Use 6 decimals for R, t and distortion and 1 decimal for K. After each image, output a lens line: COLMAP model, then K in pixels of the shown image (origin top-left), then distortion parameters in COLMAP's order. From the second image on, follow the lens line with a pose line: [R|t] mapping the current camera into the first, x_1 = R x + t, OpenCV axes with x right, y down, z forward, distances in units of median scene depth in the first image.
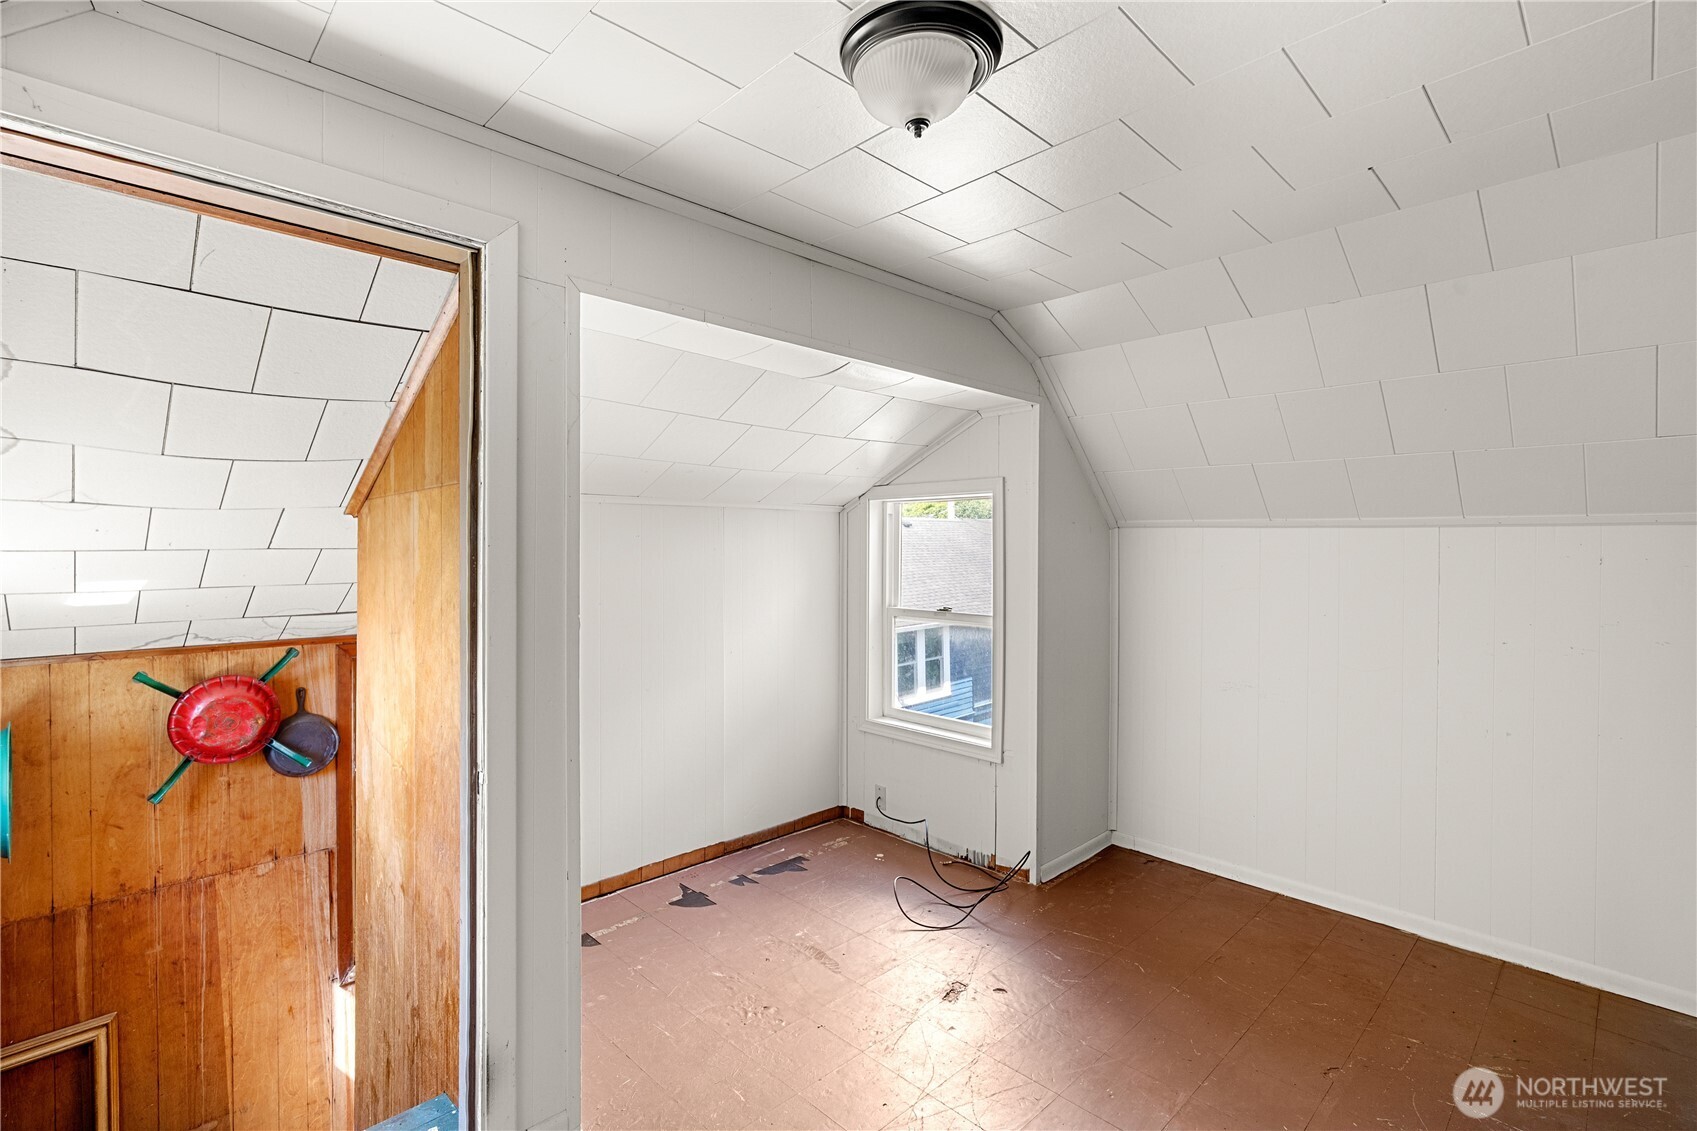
lens RADIAL K [[774.8, 0, 855.2], [0, 774.8, 556.0], [0, 0, 1]] dist [-0.001509, 0.000319]
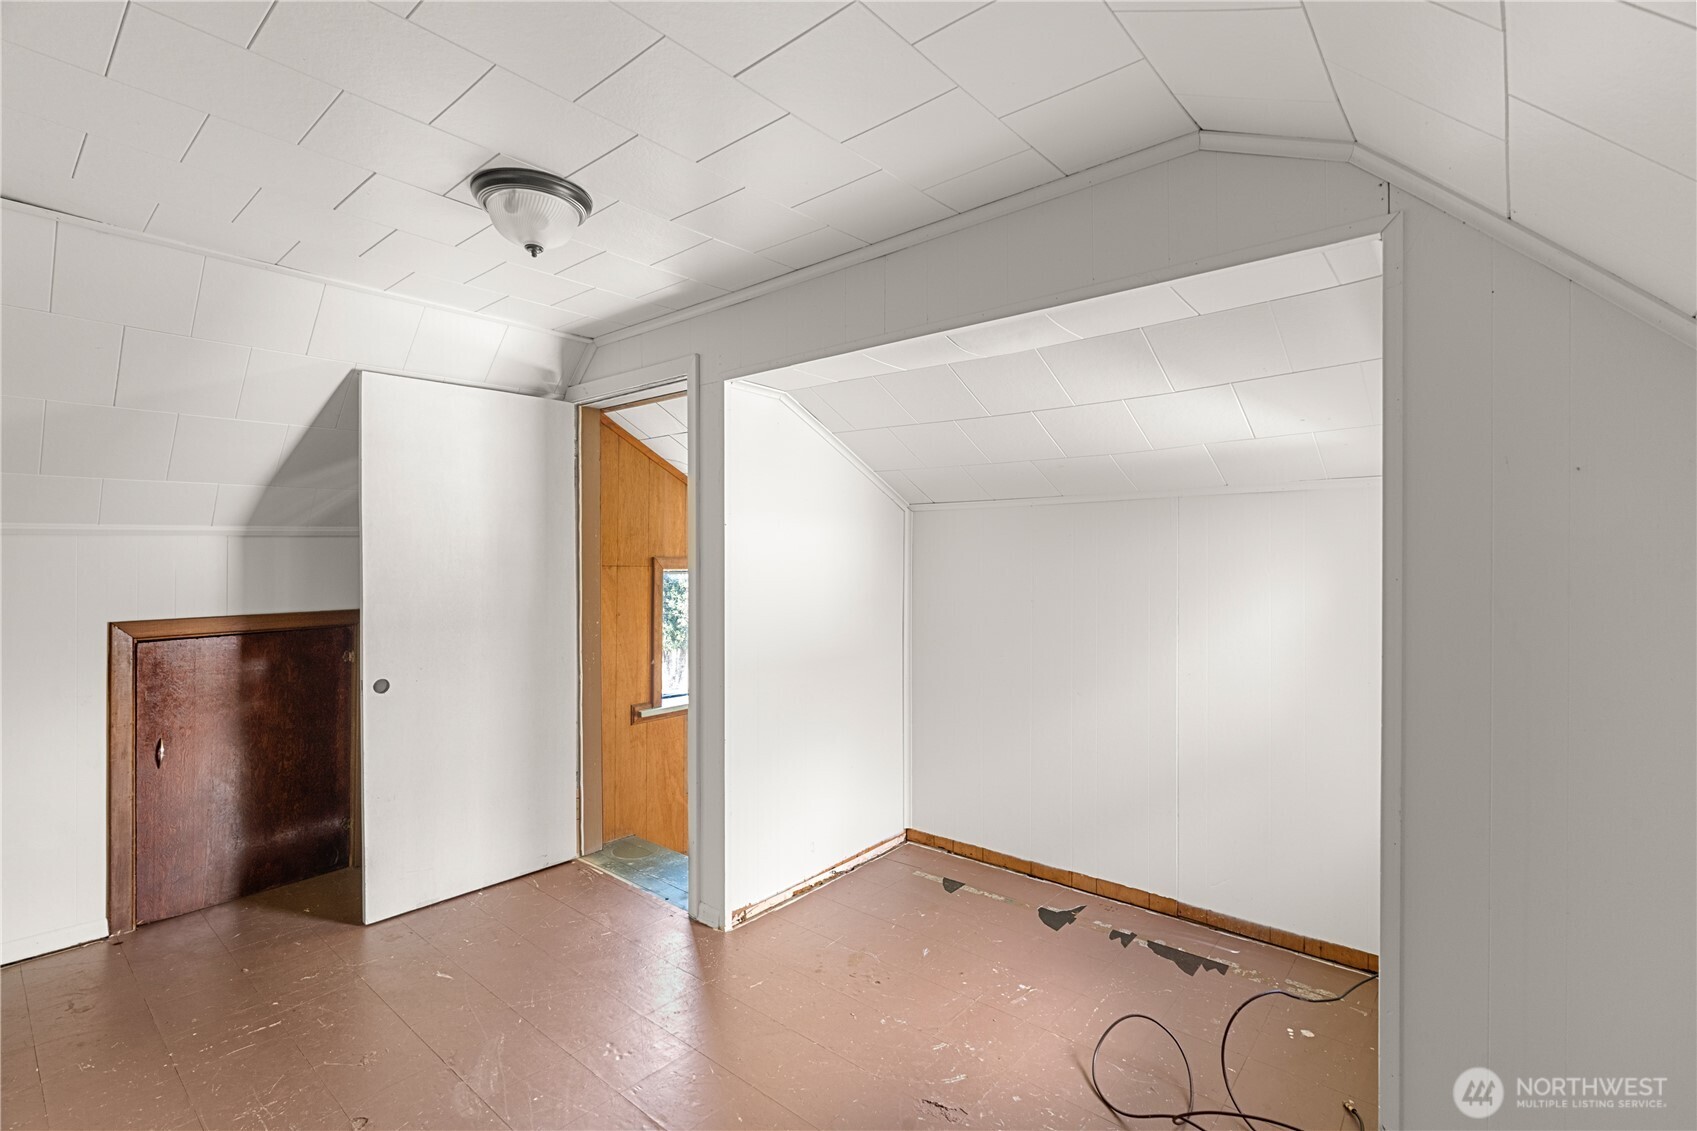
lens RADIAL K [[774.8, 0, 856.0], [0, 774.8, 567.6], [0, 0, 1]] dist [-0.001509, 0.000319]
pose [[0.100928, 0.014432, -0.994789, 0.632959], [0.000250, 0.999894, 0.014531, 0.000056], [0.994894, -0.001715, 0.100914, 0.592182]]
